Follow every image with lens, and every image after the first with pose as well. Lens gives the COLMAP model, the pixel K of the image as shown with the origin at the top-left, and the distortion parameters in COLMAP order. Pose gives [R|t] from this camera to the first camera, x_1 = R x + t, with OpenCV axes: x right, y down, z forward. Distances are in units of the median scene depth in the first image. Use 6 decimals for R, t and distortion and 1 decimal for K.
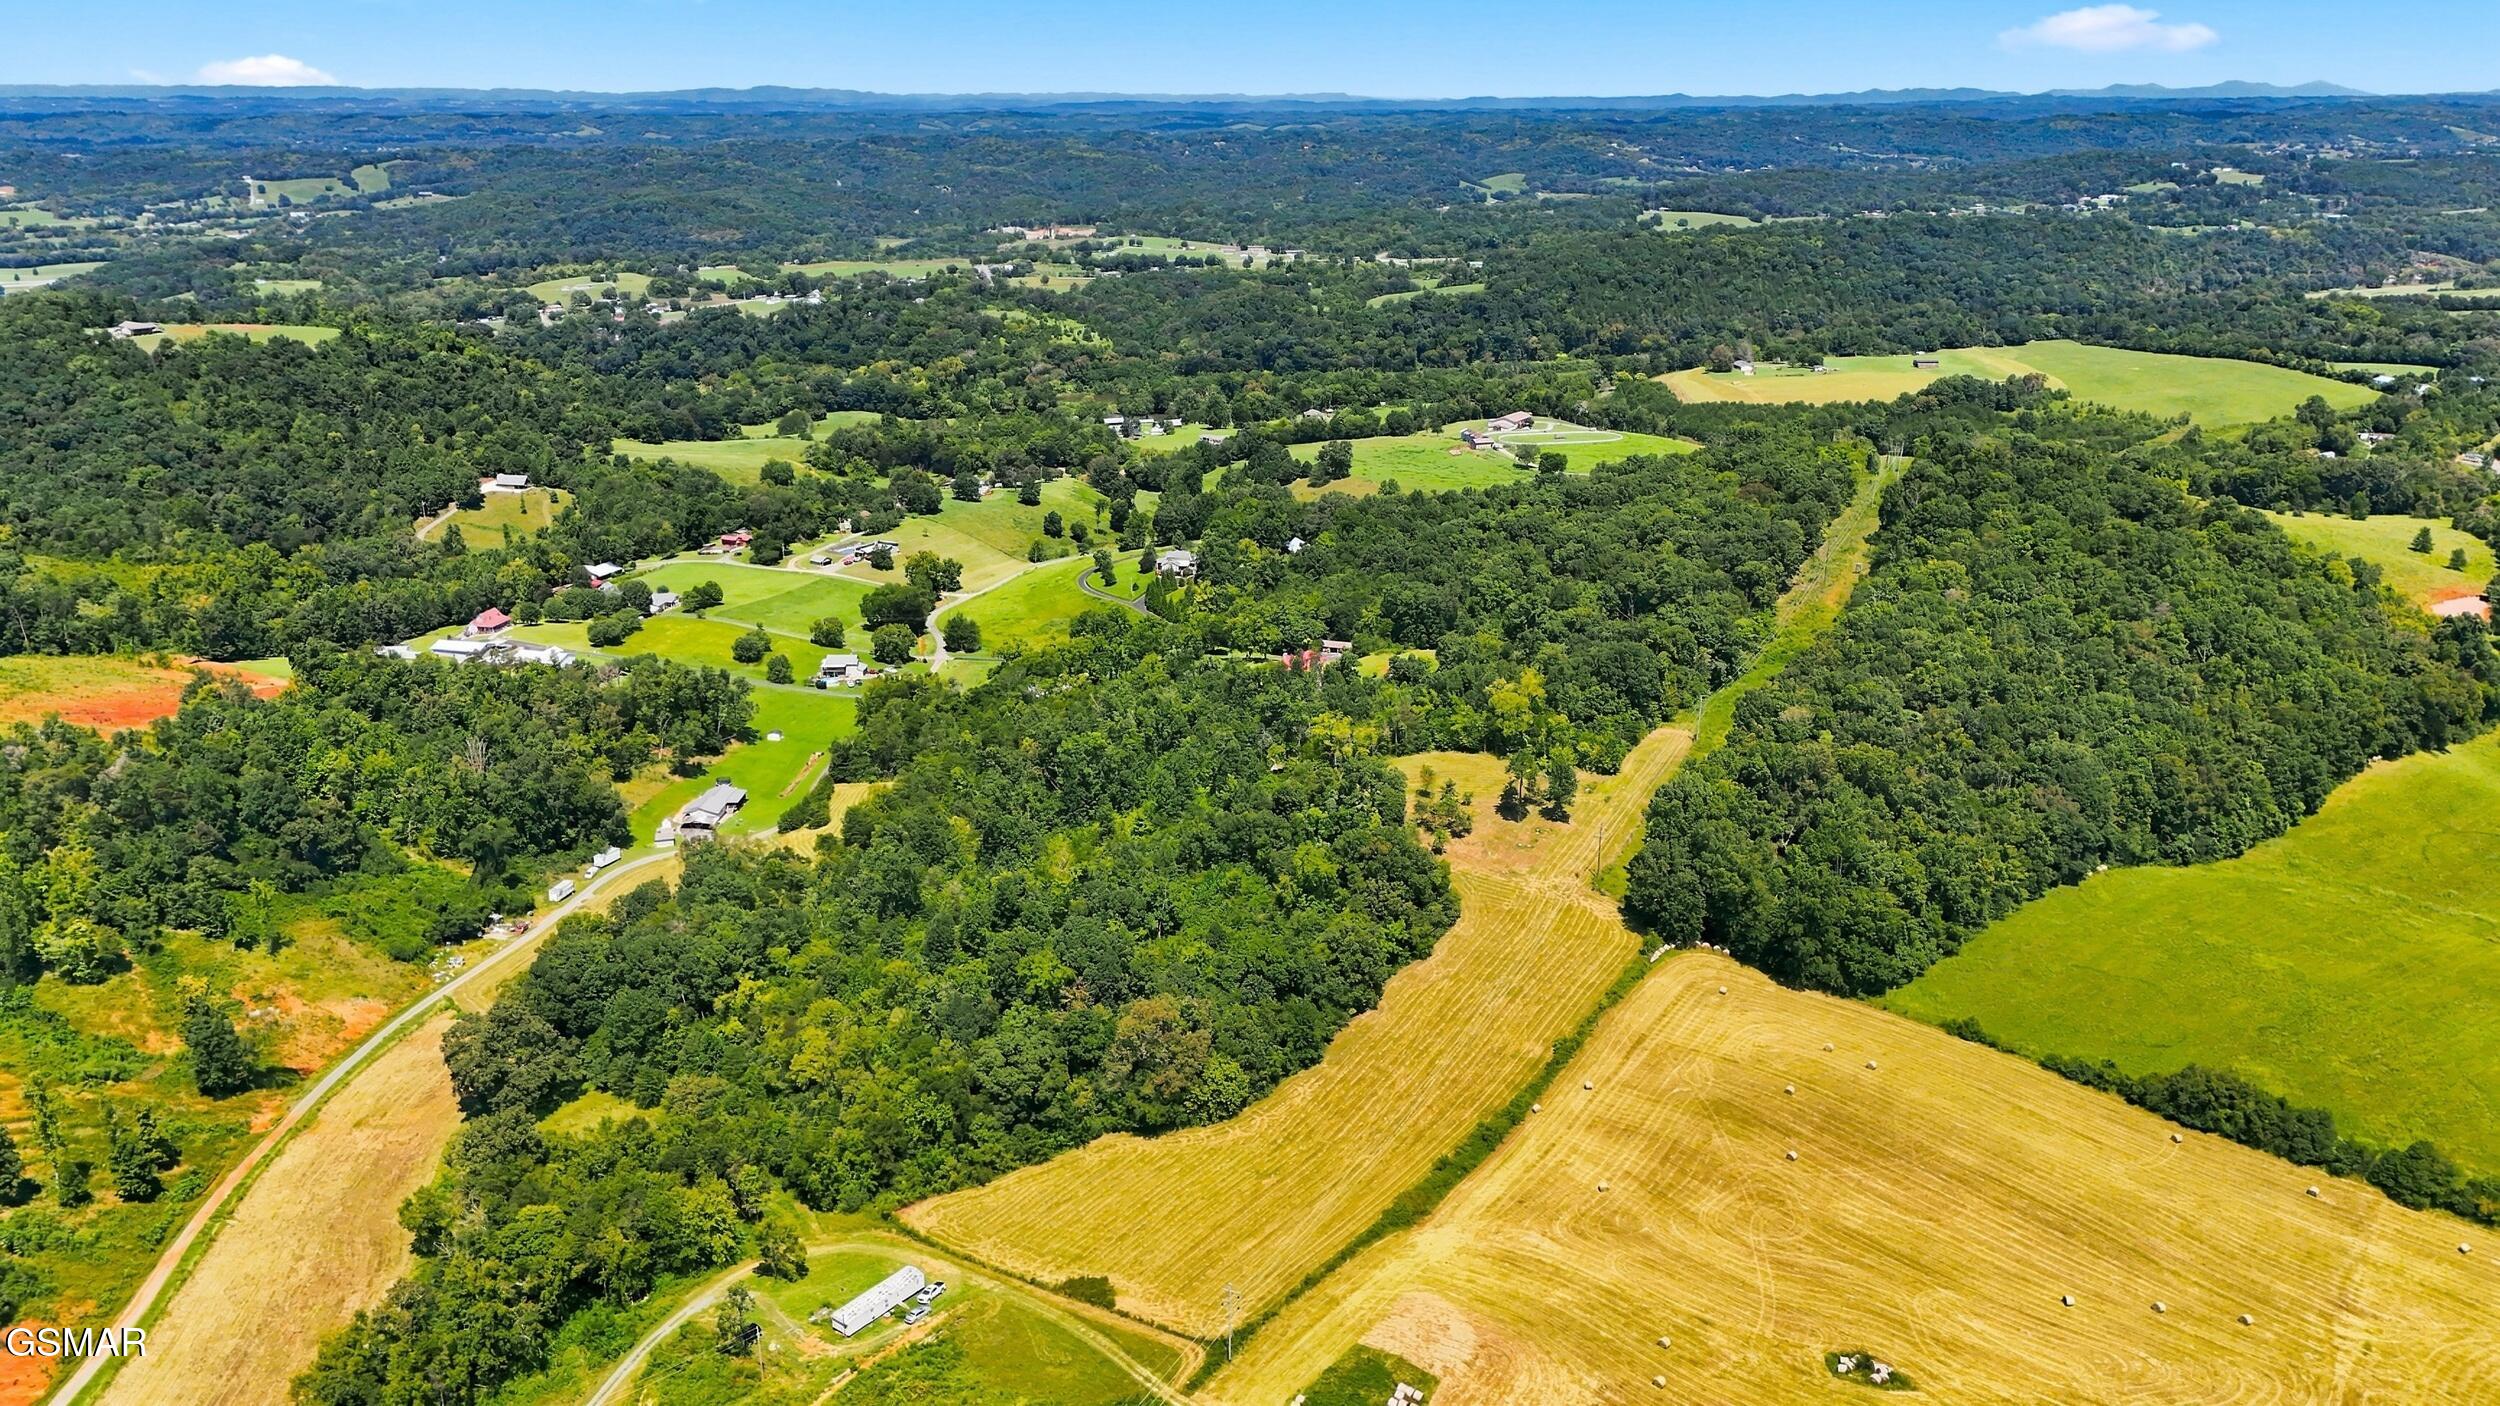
lens RADIAL K [[1826.0, 0, 1250.0], [0, 1826.0, 703.0], [0, 0, 1]] dist [0.089322, -0.097128]
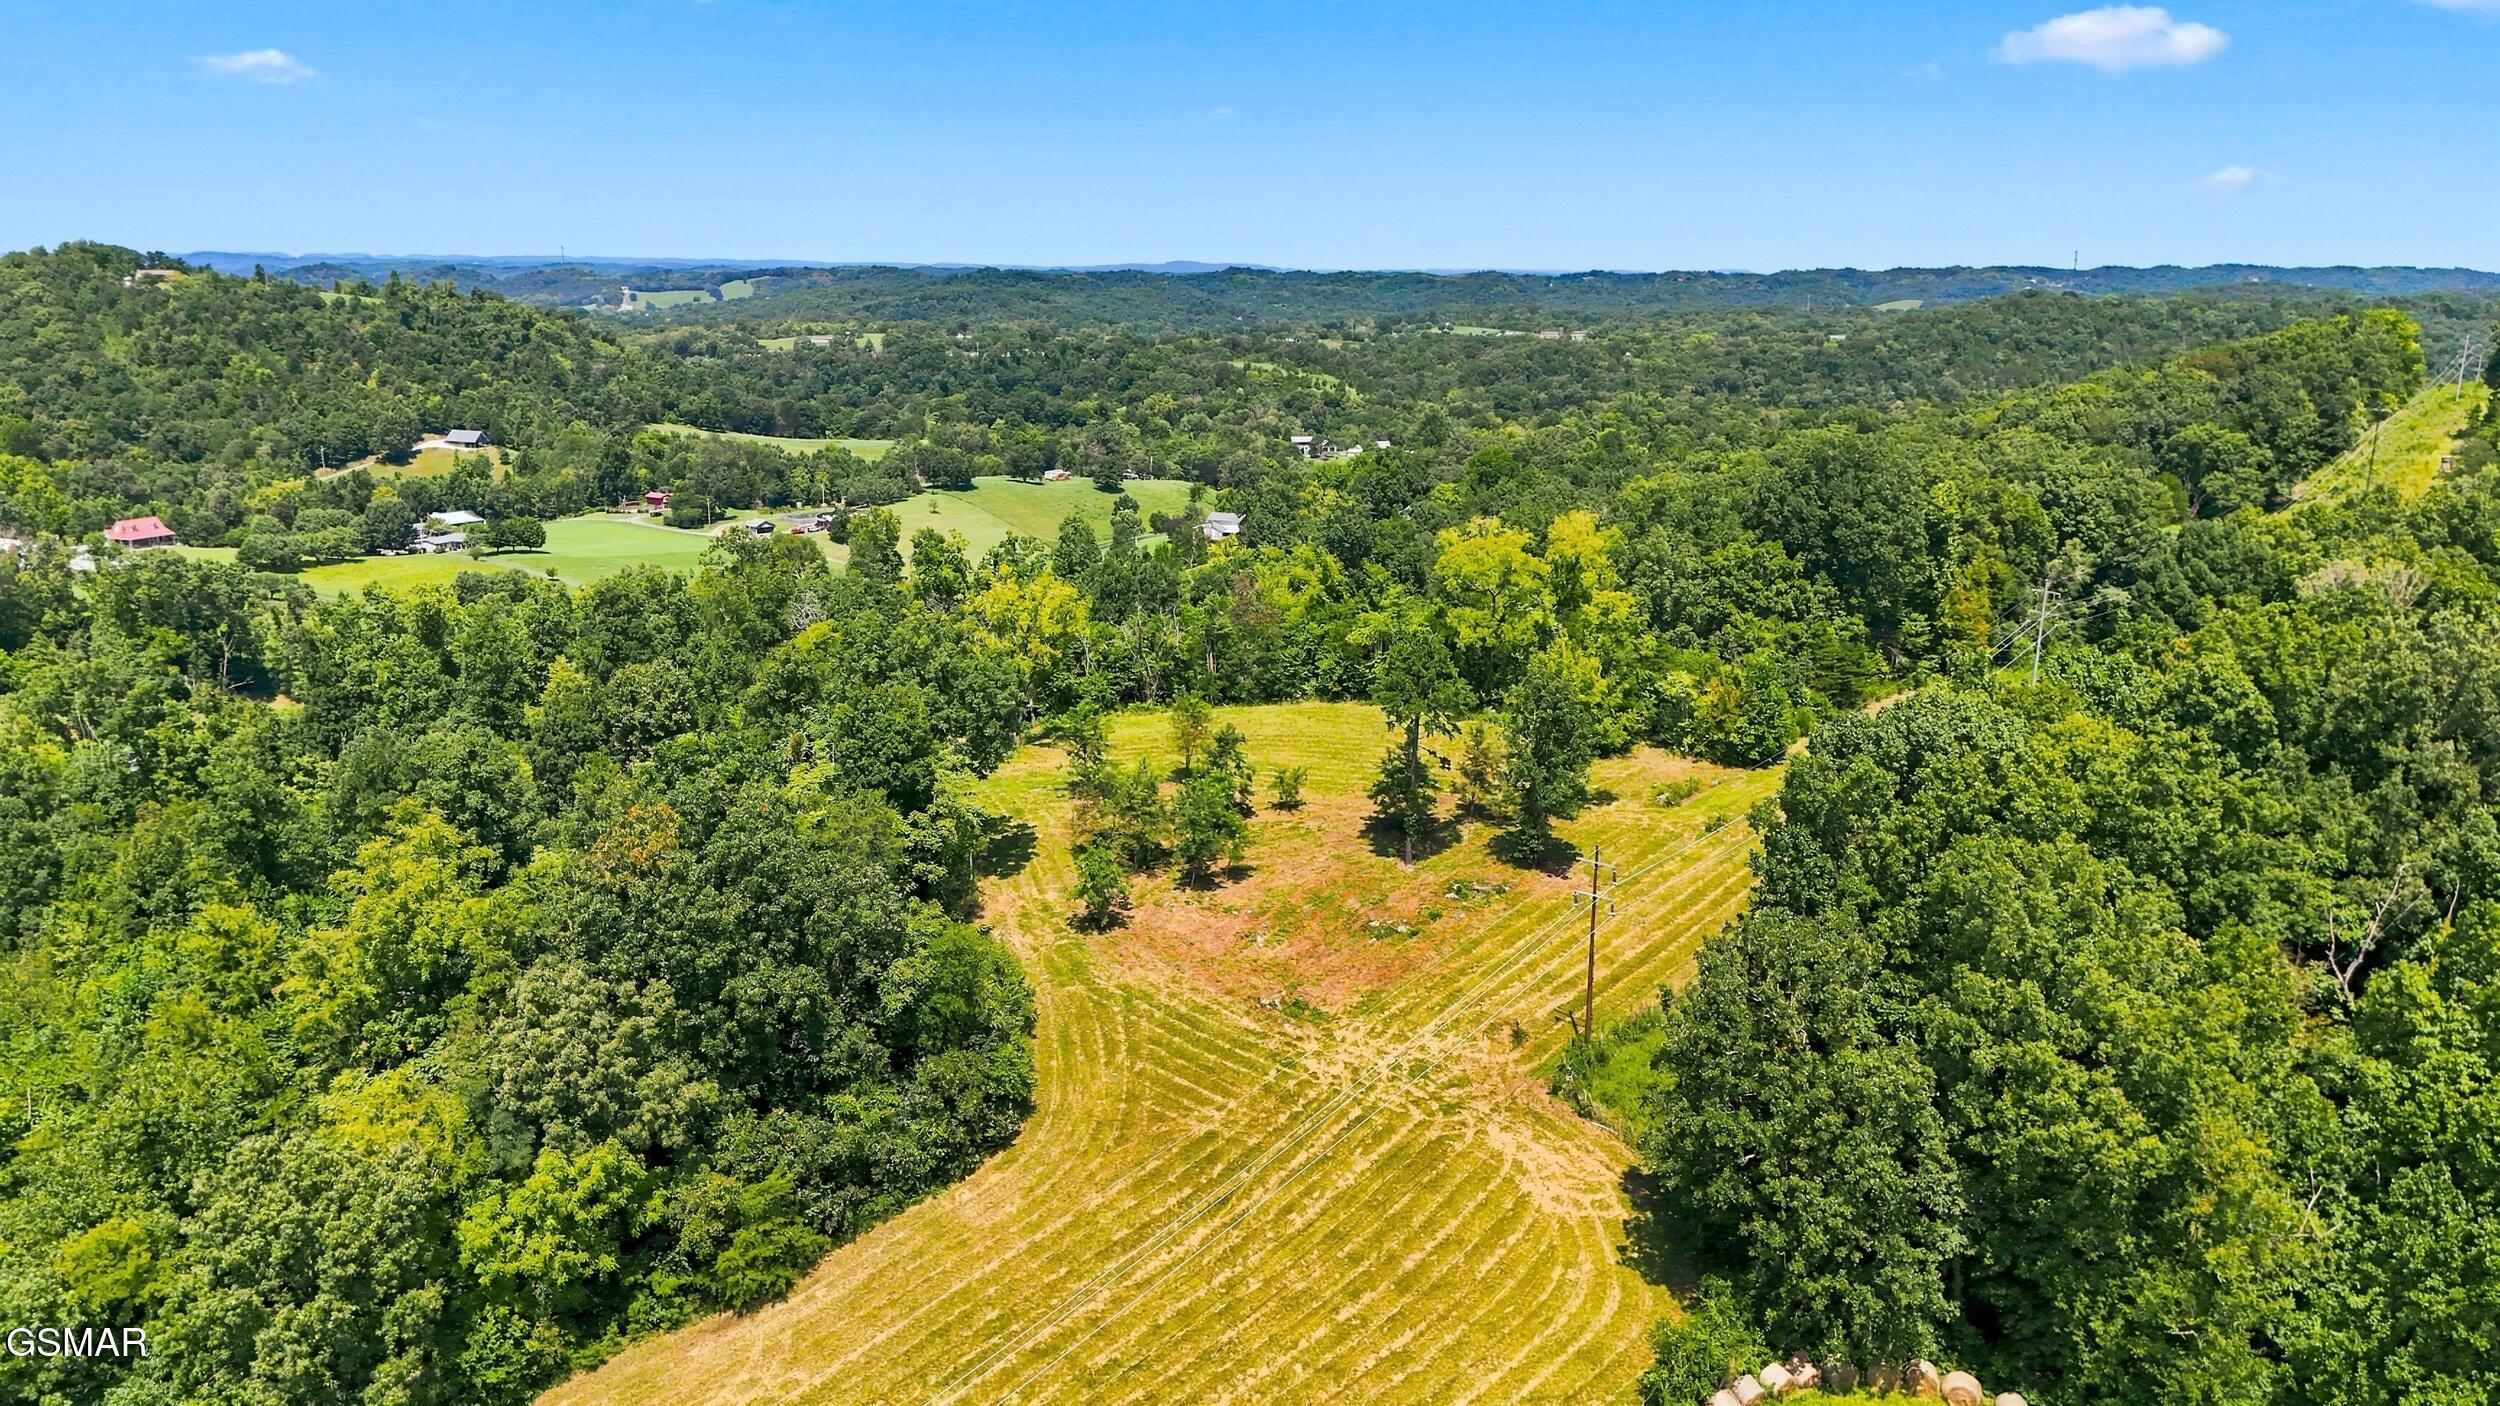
lens RADIAL K [[1826.0, 0, 1250.0], [0, 1826.0, 703.0], [0, 0, 1]] dist [0.089322, -0.097128]
pose [[0.978159, 0.054149, -0.200682, 0.217023], [-0.071919, 0.994006, -0.082338, 0.078143], [0.195020, 0.094972, 0.976190, 0.800810]]
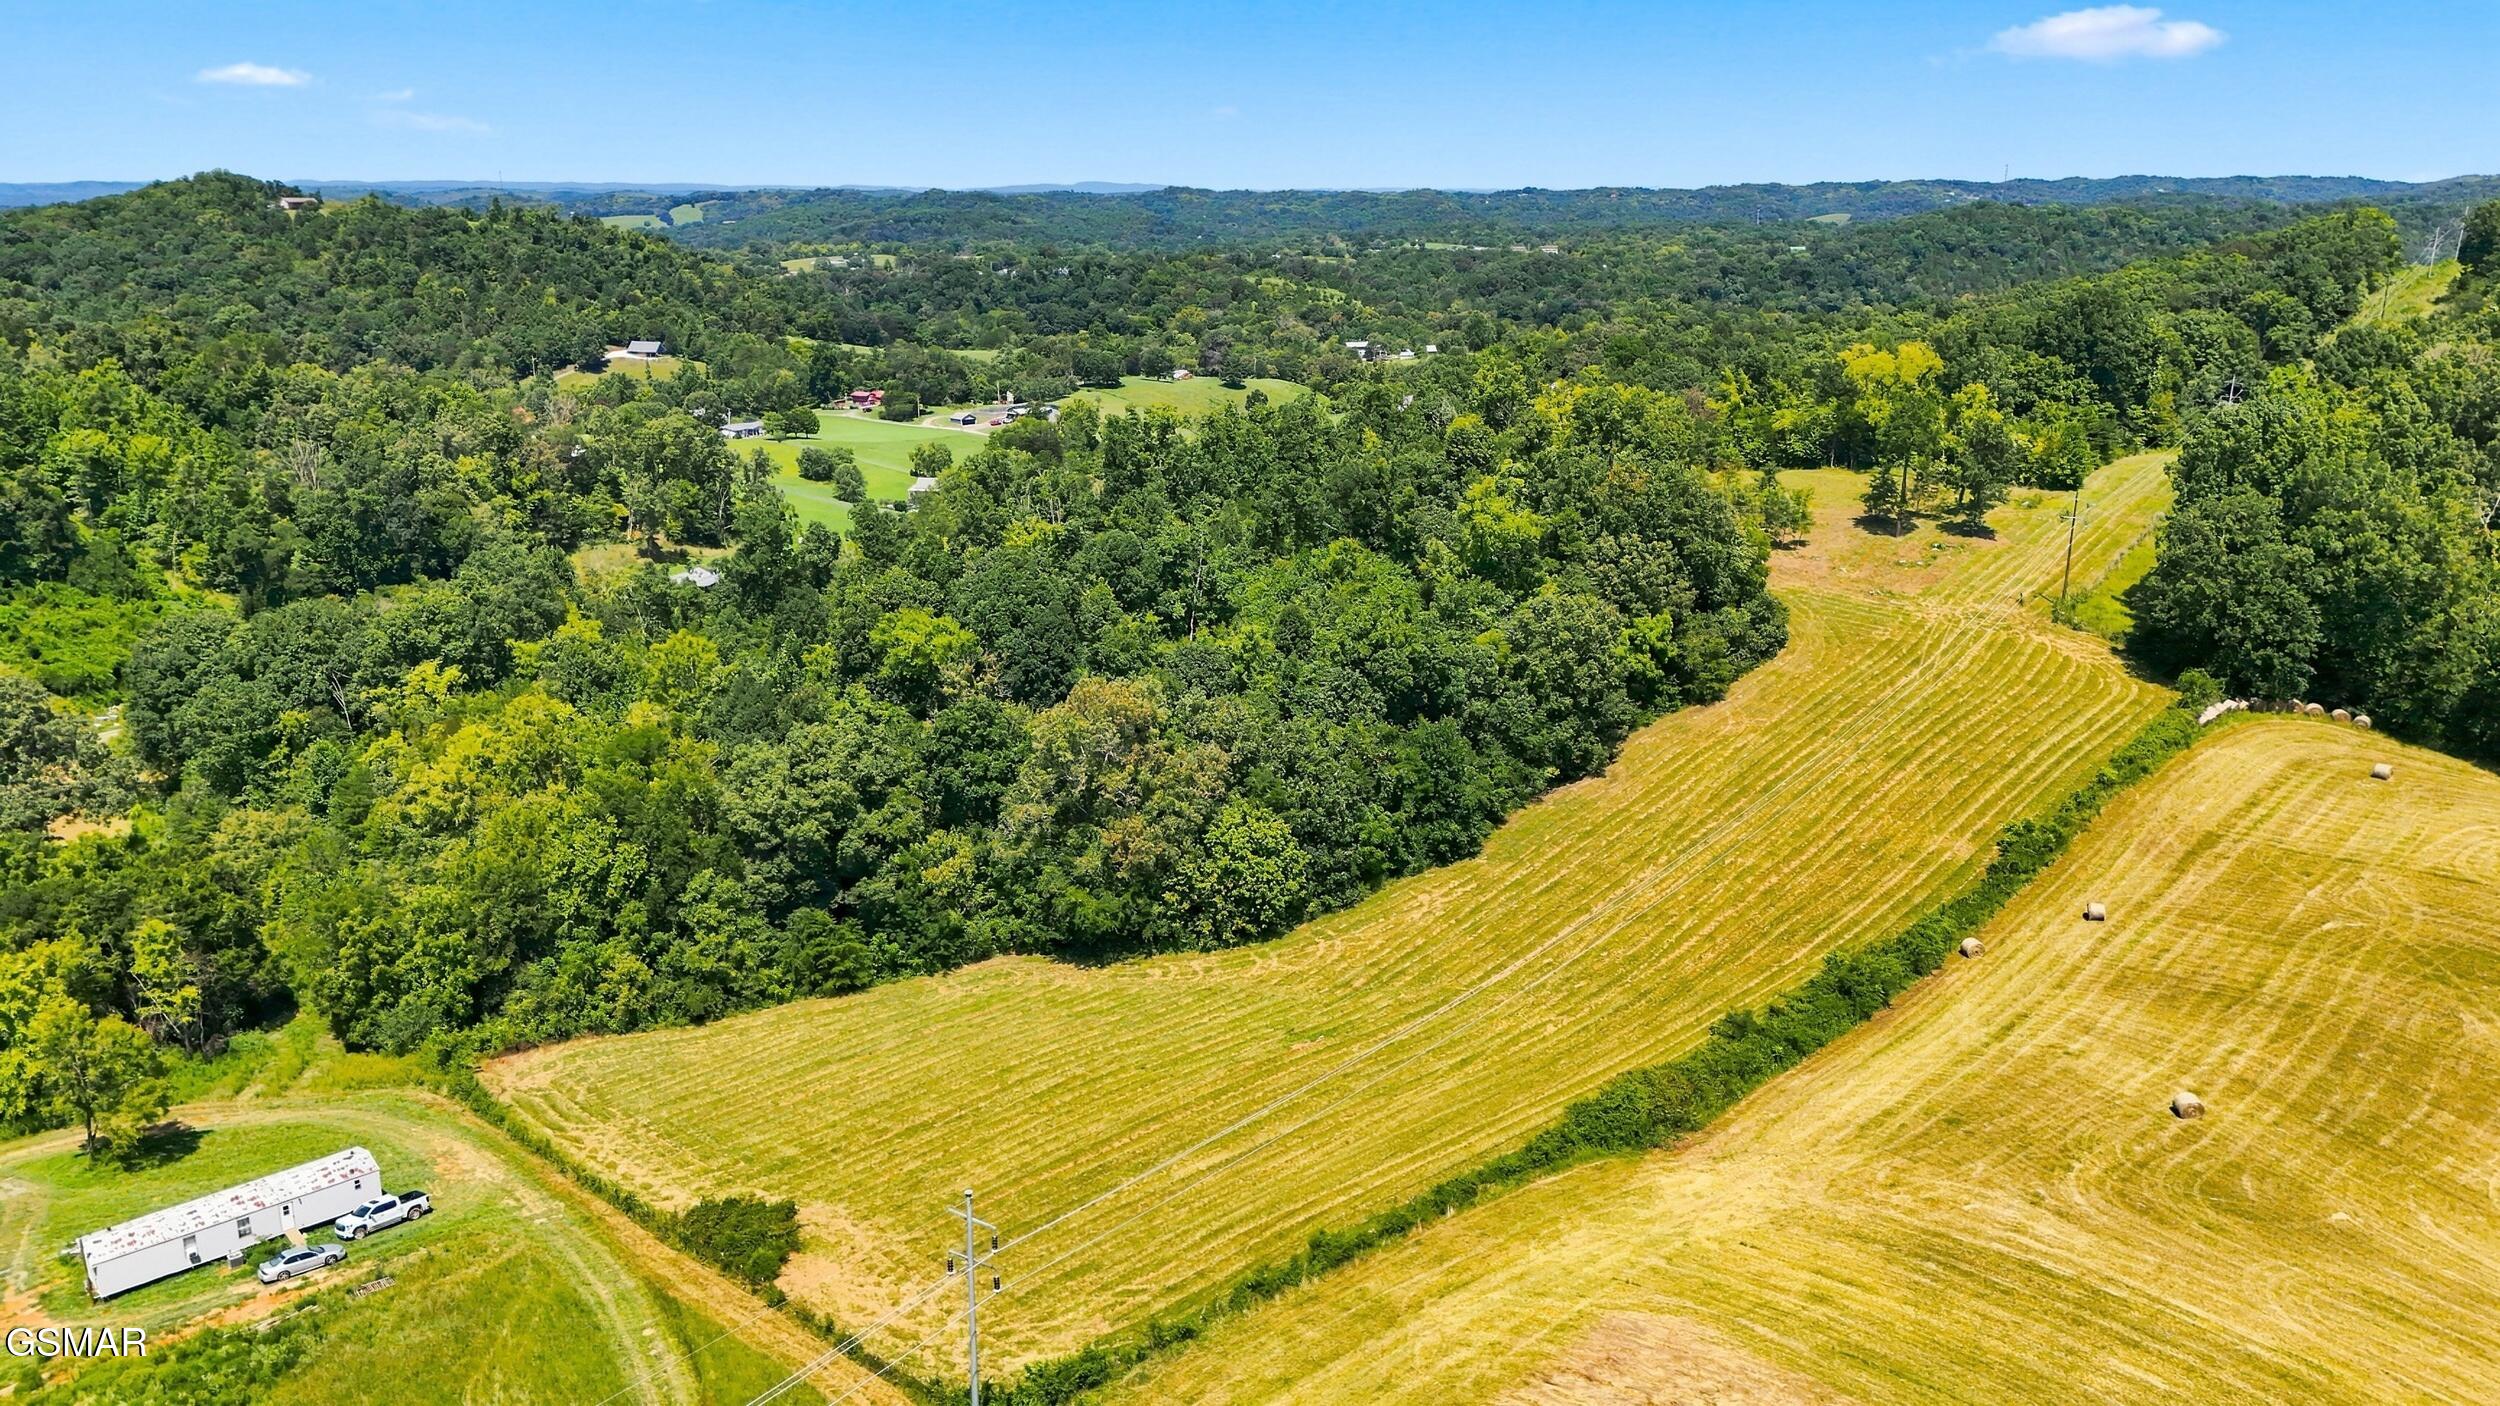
lens RADIAL K [[1826.0, 0, 1250.0], [0, 1826.0, 703.0], [0, 0, 1]] dist [0.089322, -0.097128]
pose [[0.987030, 0.041092, -0.155185, 0.051763], [-0.048547, 0.997827, -0.044558, 0.176722], [0.153017, 0.051514, 0.986880, 0.509067]]
